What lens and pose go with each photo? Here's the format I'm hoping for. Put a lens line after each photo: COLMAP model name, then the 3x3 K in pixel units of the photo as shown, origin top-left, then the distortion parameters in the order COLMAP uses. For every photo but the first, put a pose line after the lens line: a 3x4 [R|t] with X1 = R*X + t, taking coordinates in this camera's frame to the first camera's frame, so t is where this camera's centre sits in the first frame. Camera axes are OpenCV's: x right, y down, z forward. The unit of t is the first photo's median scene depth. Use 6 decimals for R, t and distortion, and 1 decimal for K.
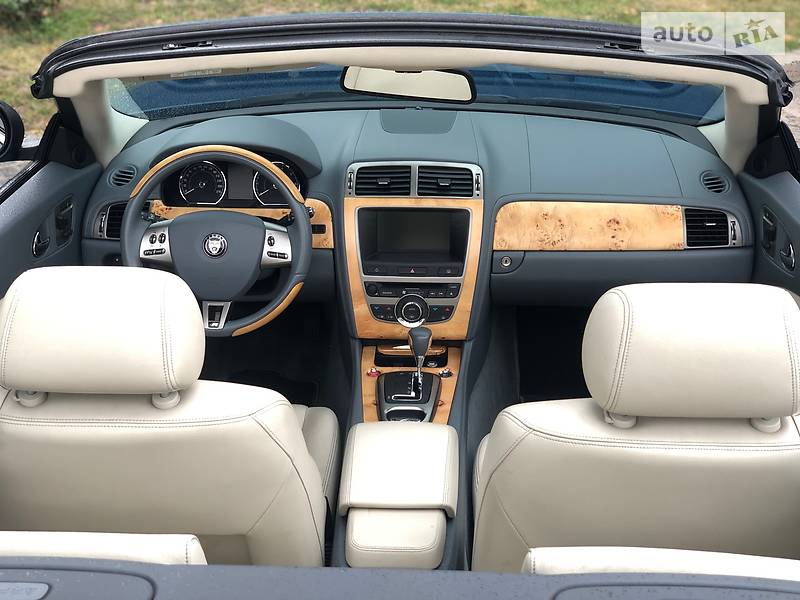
lens RADIAL K [[1191.3, 0, 400.0], [0, 1191.3, 300.0], [0, 0, 1]] dist [0.165255, -0.513734]
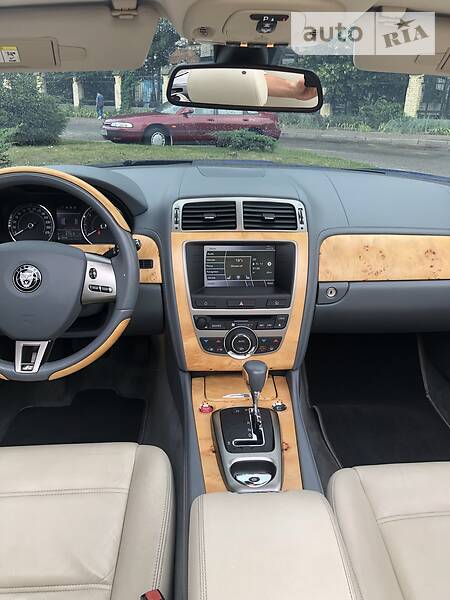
lens RADIAL K [[487.8, 0, 232.5], [0, 487.8, 310.4], [0, 0, 1]] dist [0.053682, 0.000049]
pose [[0.994447, -0.023735, 0.102527, -0.039143], [0.026892, 0.999203, -0.029512, -0.006419], [-0.101745, 0.032105, 0.994292, 0.589022]]
